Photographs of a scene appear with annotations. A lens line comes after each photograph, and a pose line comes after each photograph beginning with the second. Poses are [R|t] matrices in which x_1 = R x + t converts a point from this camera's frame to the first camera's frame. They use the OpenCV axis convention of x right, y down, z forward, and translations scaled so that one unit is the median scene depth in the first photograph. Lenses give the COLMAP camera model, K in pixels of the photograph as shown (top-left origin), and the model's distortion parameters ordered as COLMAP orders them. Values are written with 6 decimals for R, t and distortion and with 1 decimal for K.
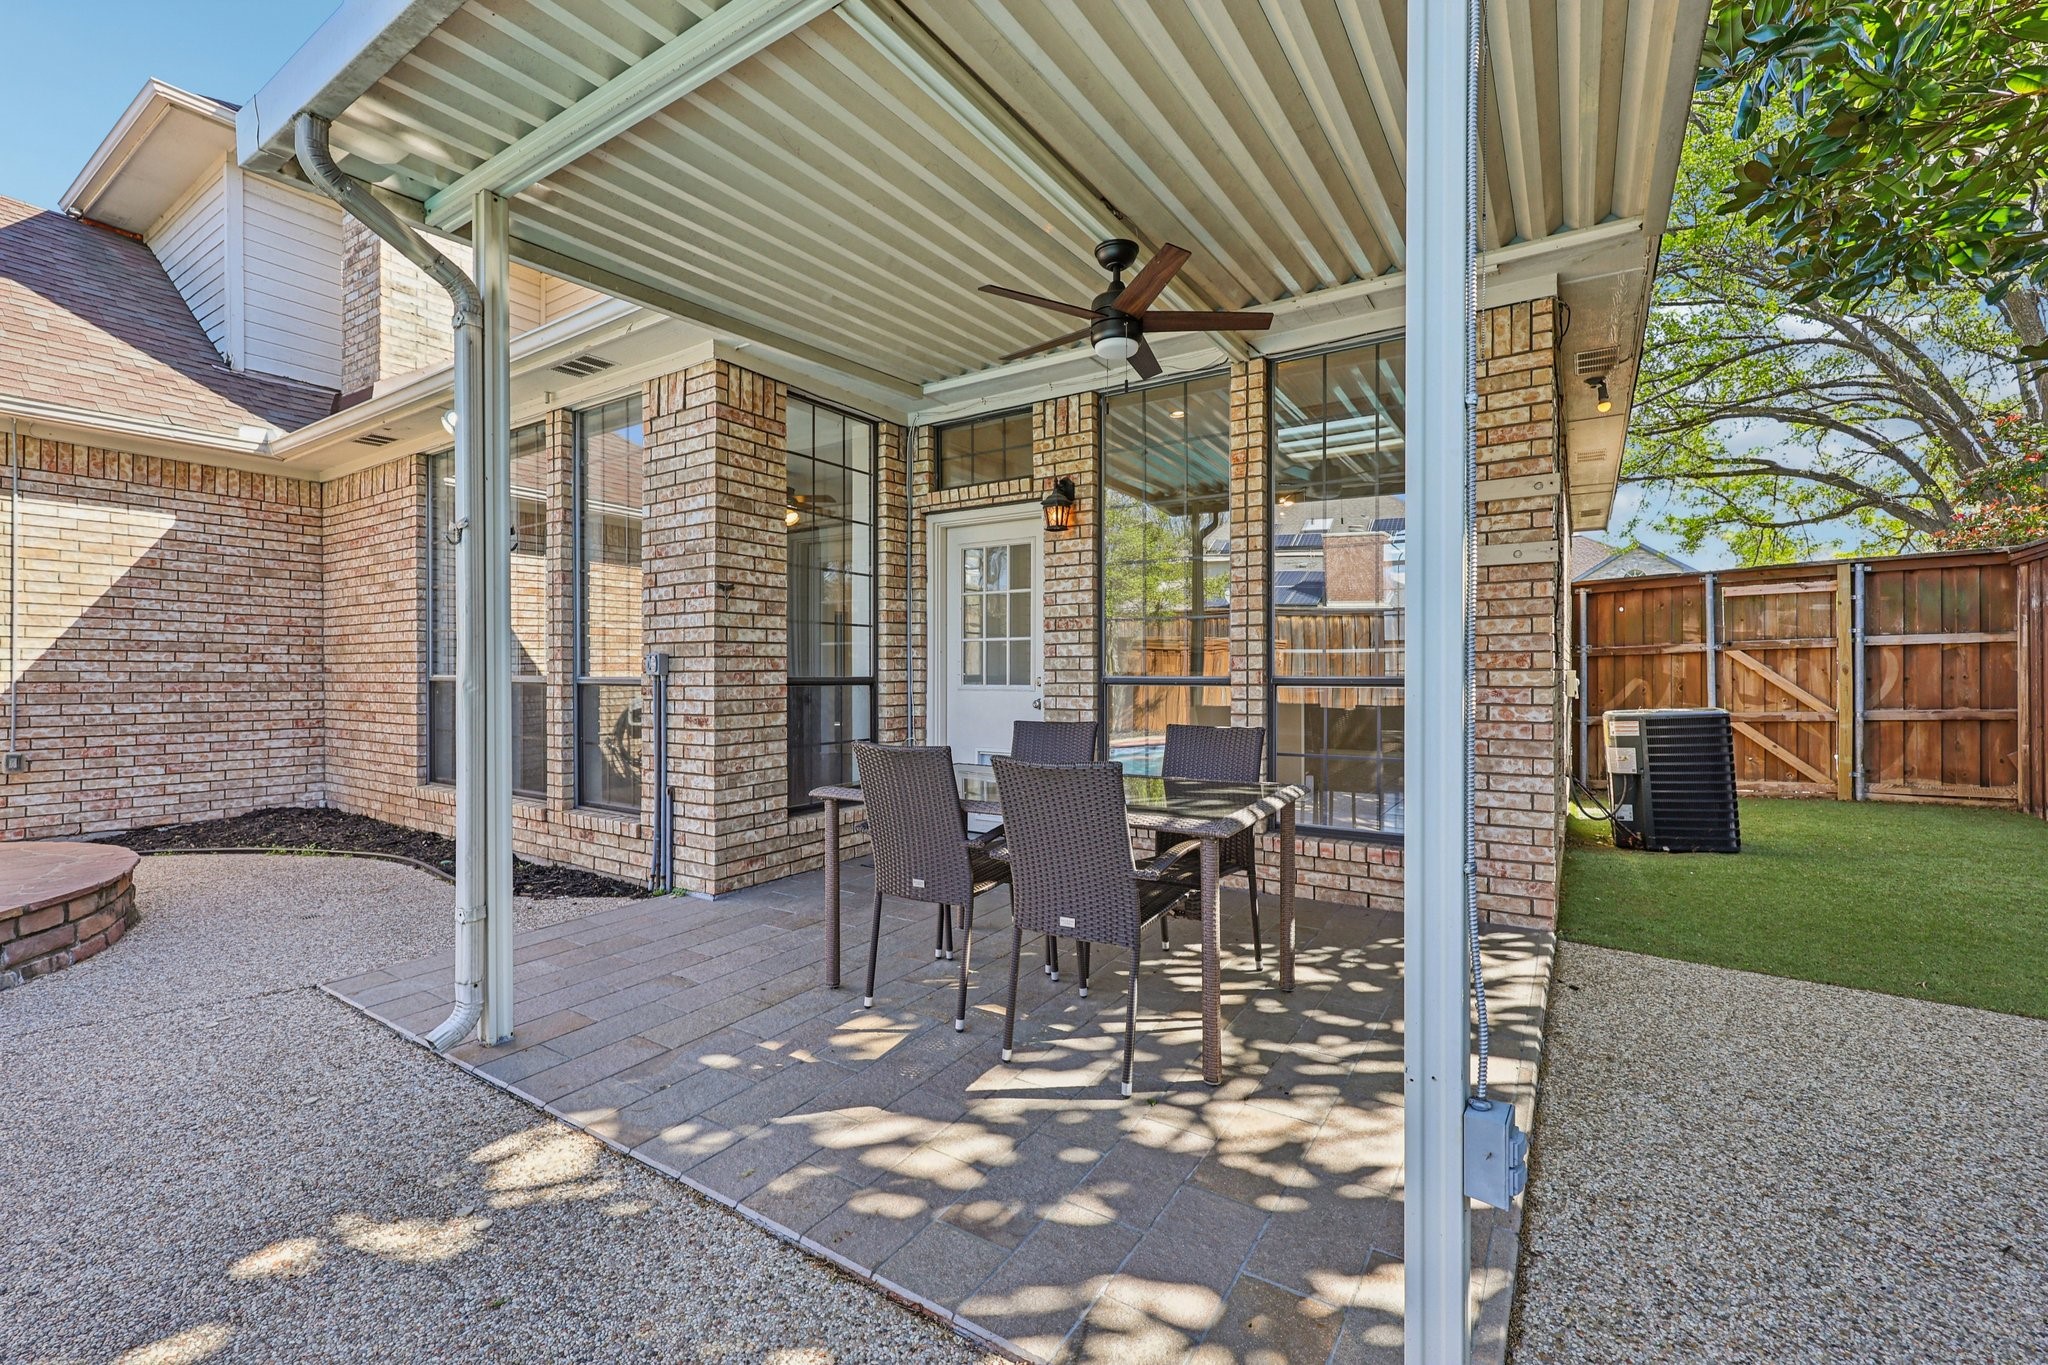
lens RADIAL K [[832.1, 0, 1024.1], [0, 832.1, 684.7], [0, 0, 1]] dist [-0.001014, 0.000626]
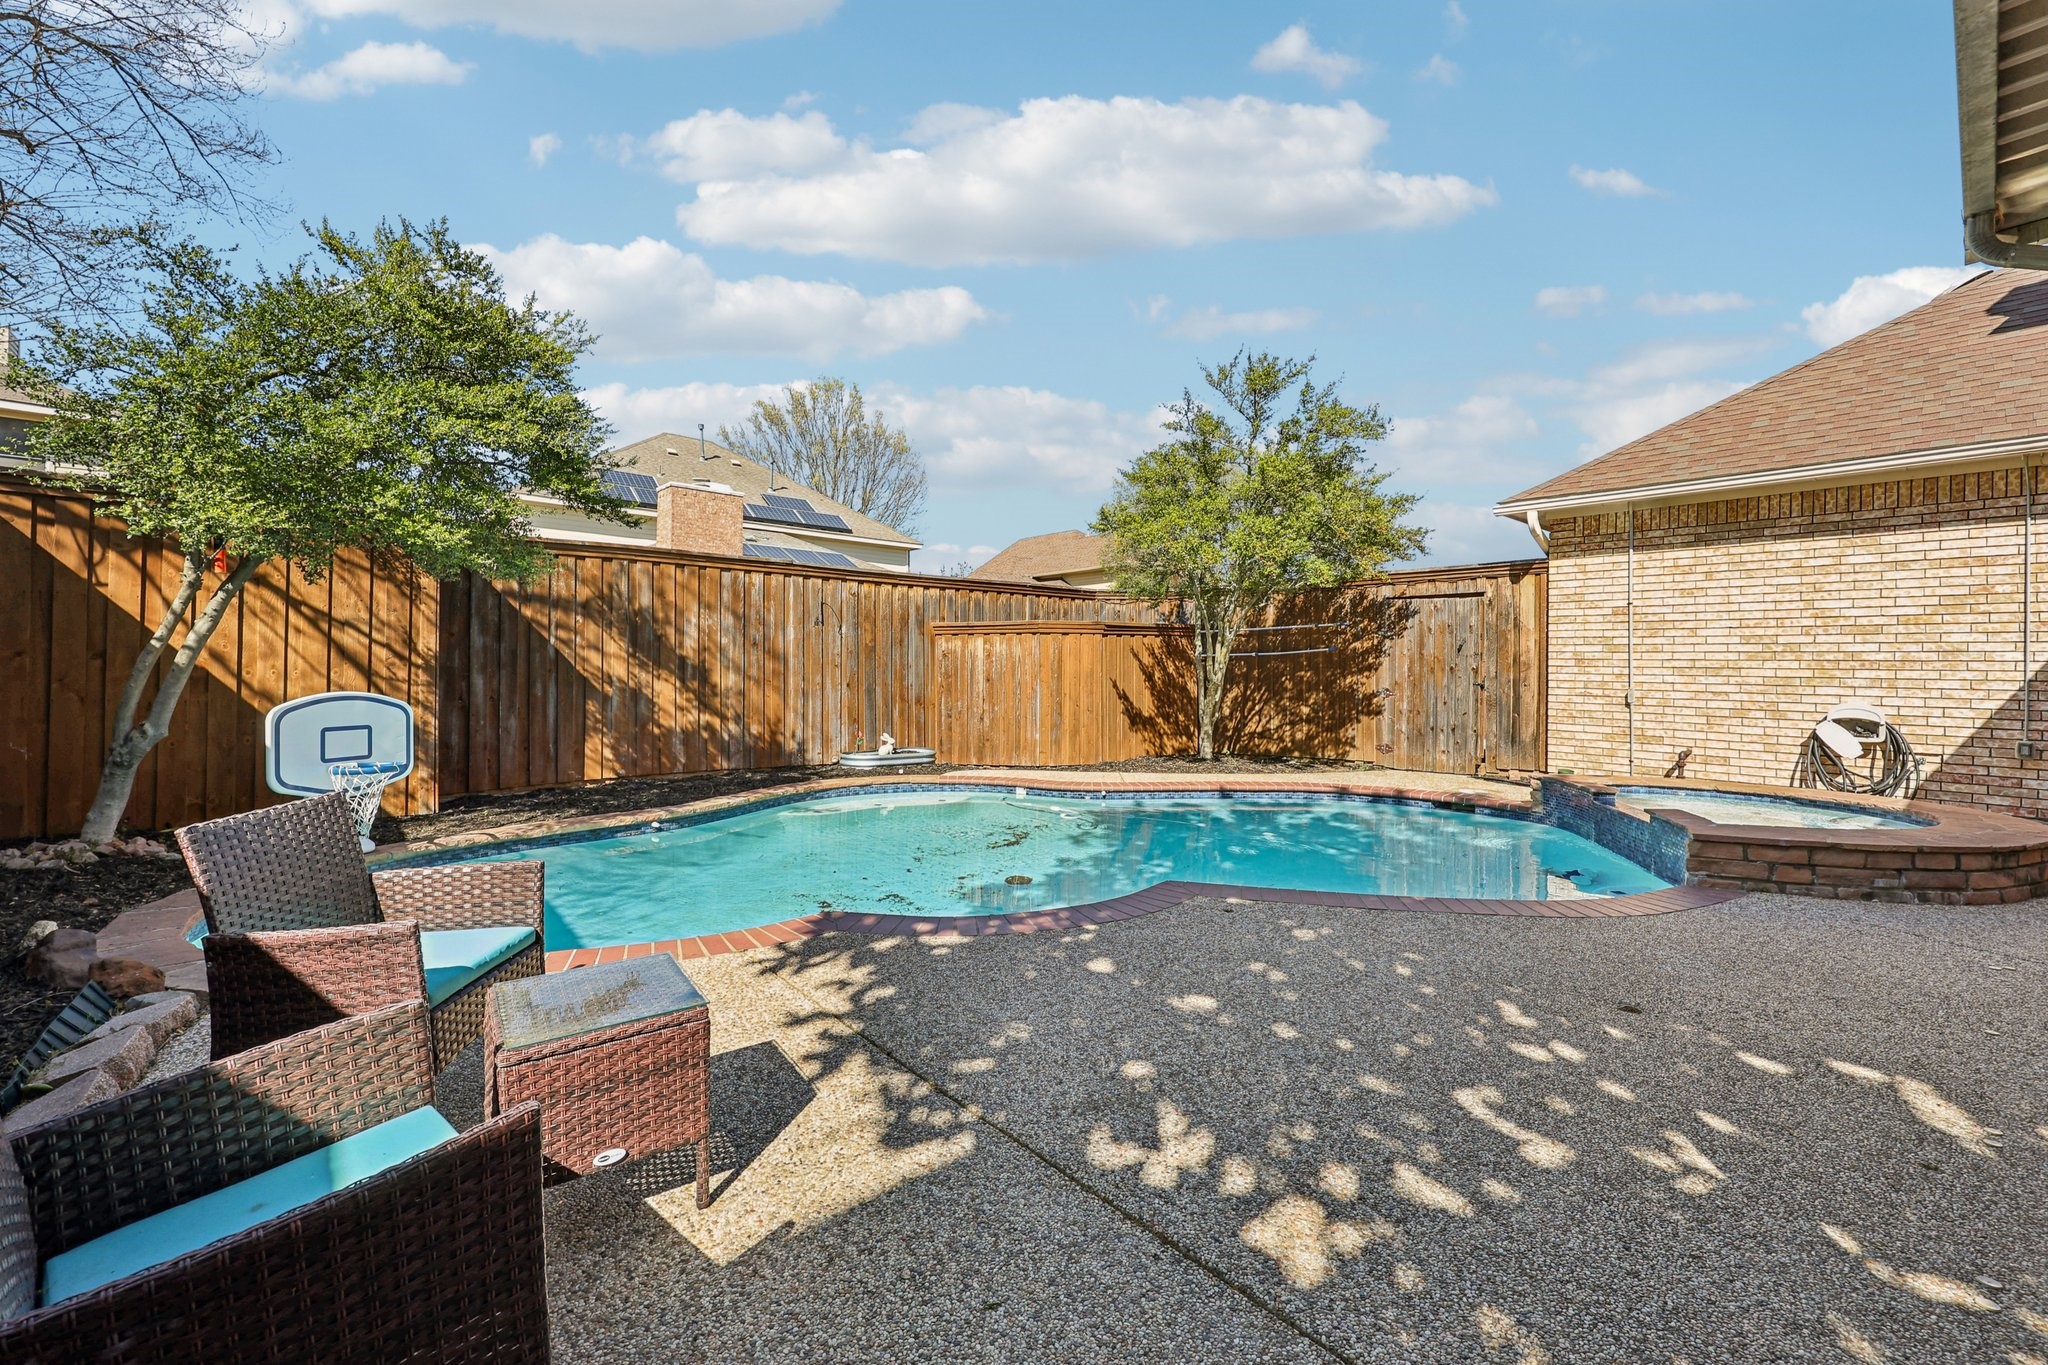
lens RADIAL K [[832.1, 0, 1023.2], [0, 832.1, 677.0], [0, 0, 1]] dist [-0.001014, 0.000626]
pose [[-0.294303, -0.001625, -0.955711, 0.305716], [-0.005523, 0.999985, 0.000001, -0.000636], [0.955696, 0.005279, -0.294308, 0.004409]]
